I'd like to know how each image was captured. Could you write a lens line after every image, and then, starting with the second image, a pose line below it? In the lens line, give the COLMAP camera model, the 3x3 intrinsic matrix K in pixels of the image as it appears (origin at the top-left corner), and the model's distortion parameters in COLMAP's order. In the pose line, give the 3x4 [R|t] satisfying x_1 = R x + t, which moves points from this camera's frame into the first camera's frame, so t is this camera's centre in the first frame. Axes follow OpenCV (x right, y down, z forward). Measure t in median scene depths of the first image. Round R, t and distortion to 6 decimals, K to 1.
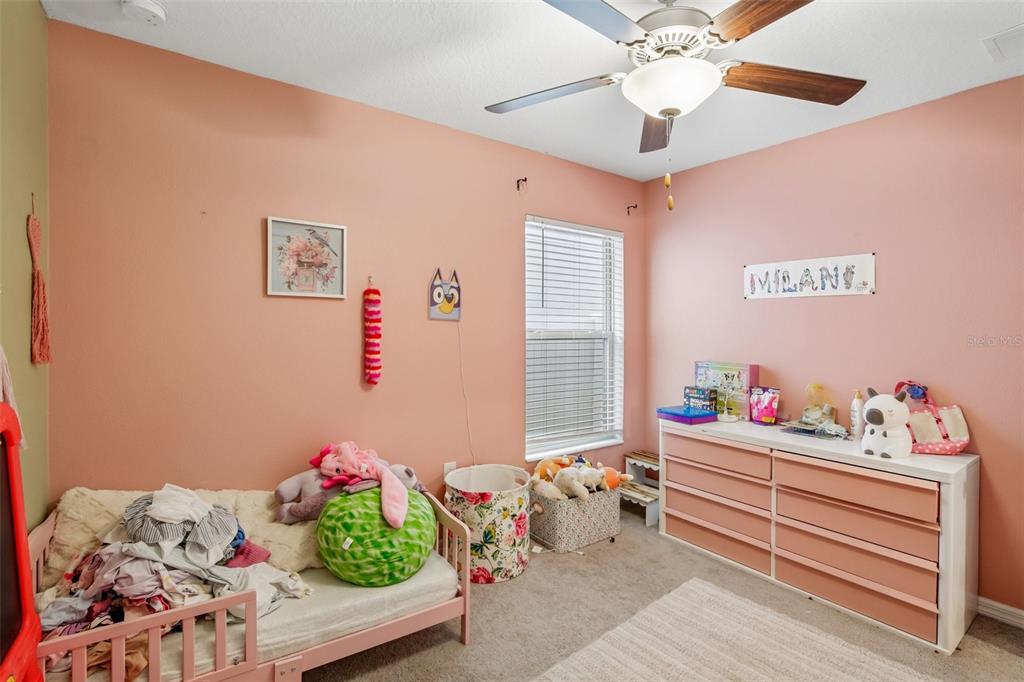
lens RADIAL K [[478.7, 0, 516.0], [0, 478.7, 328.3], [0, 0, 1]] dist [-0.023540, 0.001175]
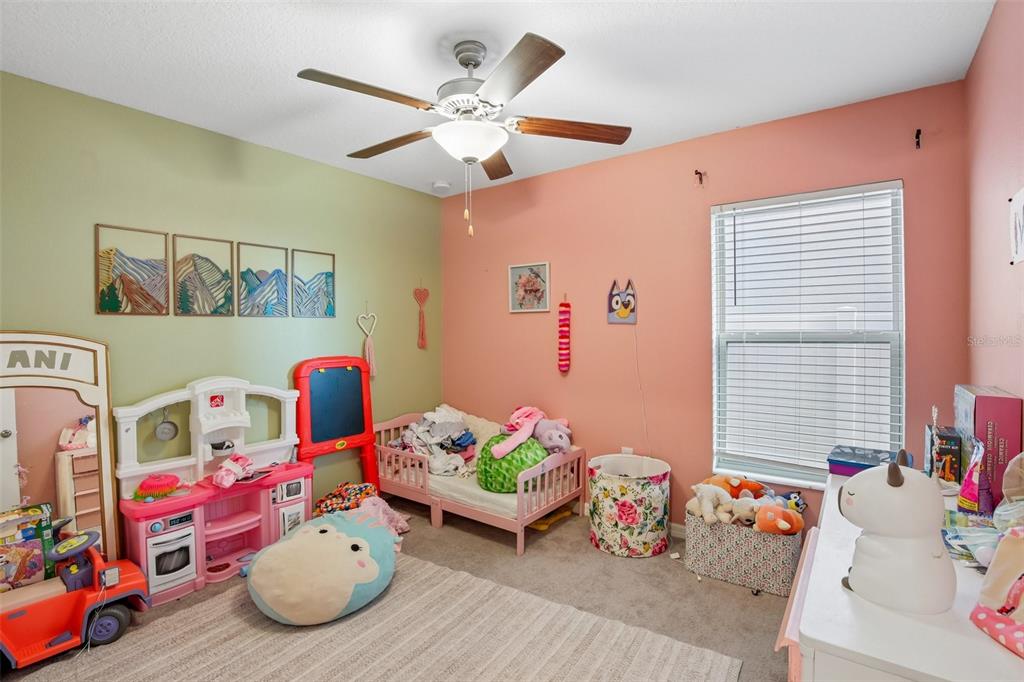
lens RADIAL K [[478.7, 0, 516.0], [0, 478.7, 328.3], [0, 0, 1]] dist [-0.023540, 0.001175]
pose [[0.312008, -0.011524, -0.950010, 0.982594], [0.014289, 0.999870, -0.007436, -0.000705], [0.949972, -0.011254, 0.312132, 0.437711]]
